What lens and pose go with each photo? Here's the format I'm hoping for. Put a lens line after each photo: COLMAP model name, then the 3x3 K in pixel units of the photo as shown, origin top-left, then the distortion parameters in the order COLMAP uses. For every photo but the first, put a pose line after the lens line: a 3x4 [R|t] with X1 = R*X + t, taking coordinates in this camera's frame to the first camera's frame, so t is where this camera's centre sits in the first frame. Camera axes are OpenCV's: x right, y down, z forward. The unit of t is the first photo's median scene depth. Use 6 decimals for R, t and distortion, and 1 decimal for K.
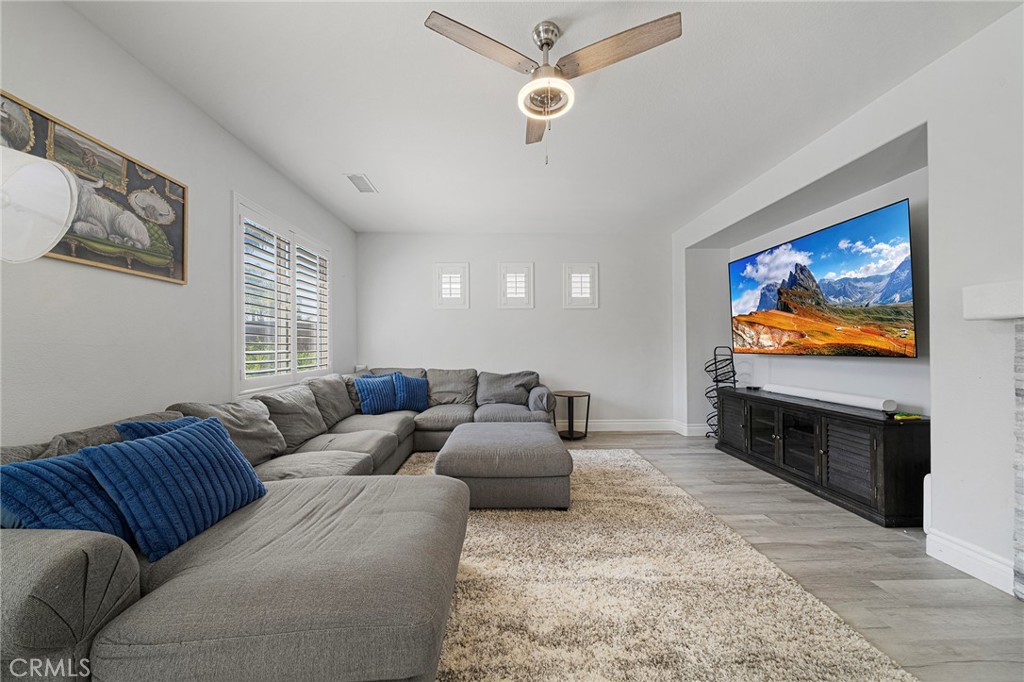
lens RADIAL K [[353.2, 0, 507.8], [0, 353.2, 346.5], [0, 0, 1]] dist [0.000028, -0.000405]
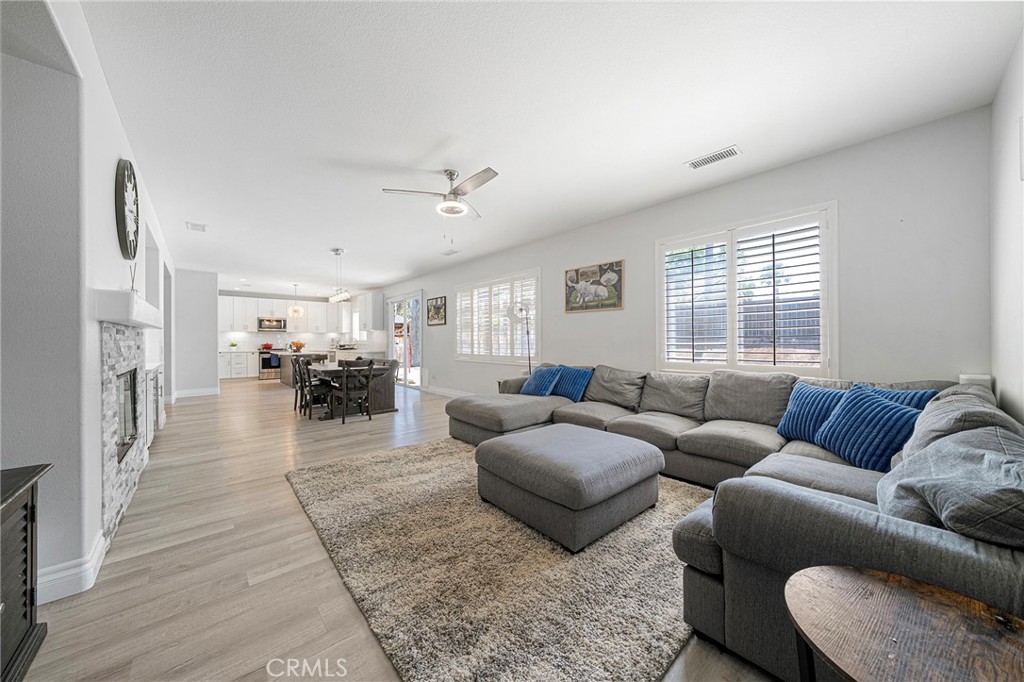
lens RADIAL K [[353.2, 0, 506.6], [0, 353.2, 341.5], [0, 0, 1]] dist [0.000028, -0.000405]
pose [[-0.768730, 0.008816, -0.639512, 0.760126], [0.007164, 0.999961, 0.005174, -0.003222], [0.639533, -0.000604, -0.768764, 1.824768]]
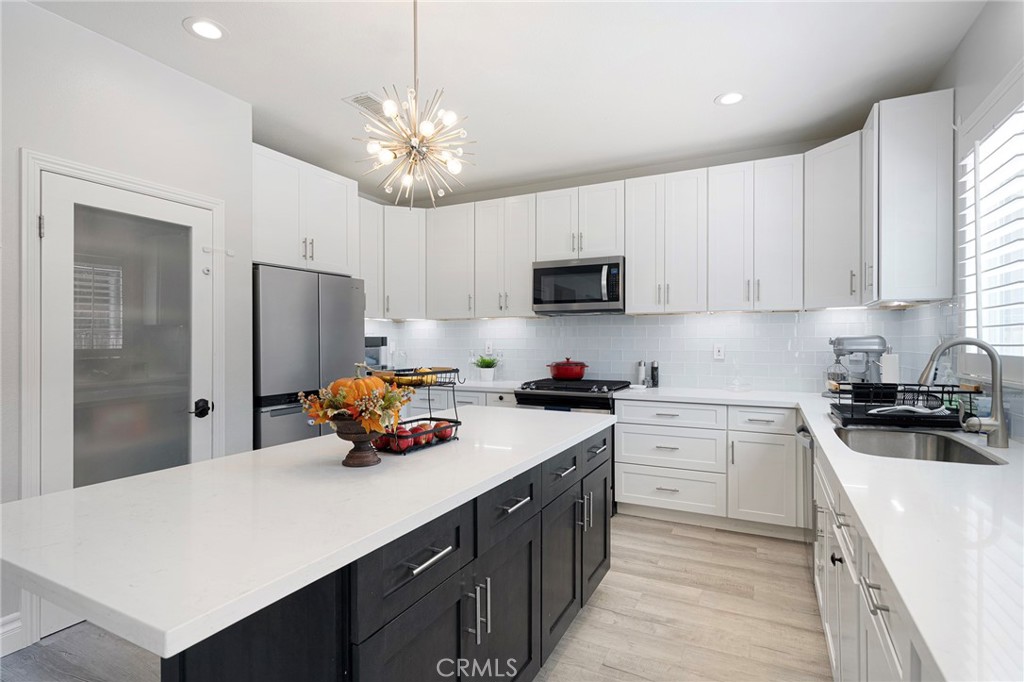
lens RADIAL K [[507.5, 0, 510.5], [0, 507.5, 340.6], [0, 0, 1]] dist [0.005604, 0.000068]
pose [[-0.874676, 0.011683, 0.484567, -0.391084], [0.012448, 0.999921, -0.001639, -0.042159], [-0.484548, 0.004598, -0.874753, -1.850720]]
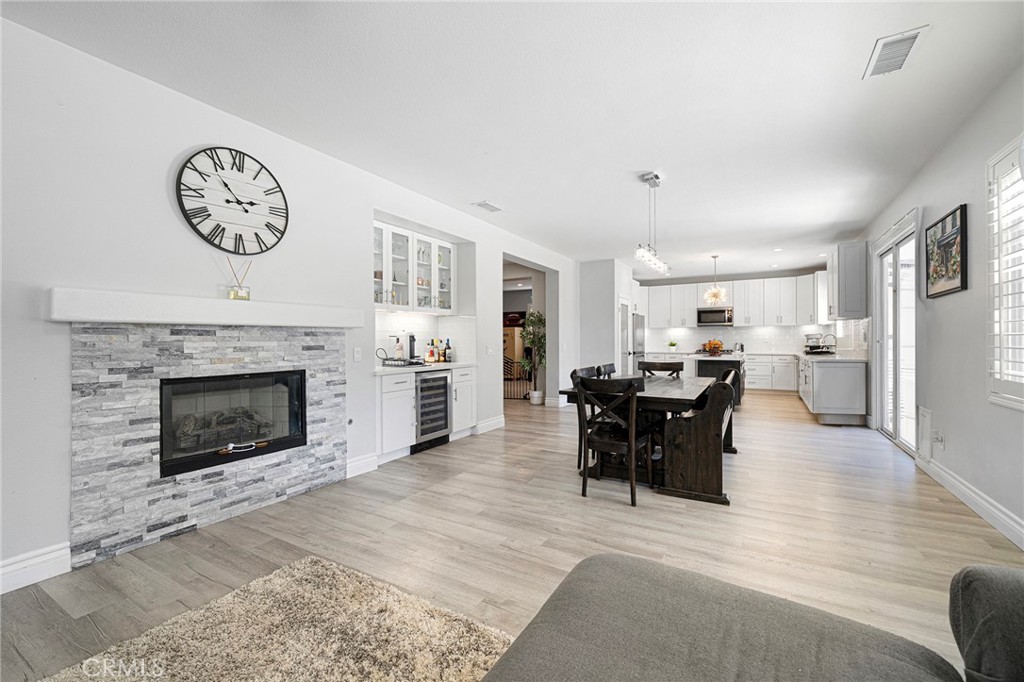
lens RADIAL K [[425.5, 0, 511.8], [0, 425.5, 343.4], [0, 0, 1]] dist [0.012337, 0.000281]
pose [[-0.845972, 0.007368, 0.533177, -0.311080], [0.010223, 0.999945, 0.002403, 0.000187], [-0.533129, 0.007484, -0.846001, 0.921010]]
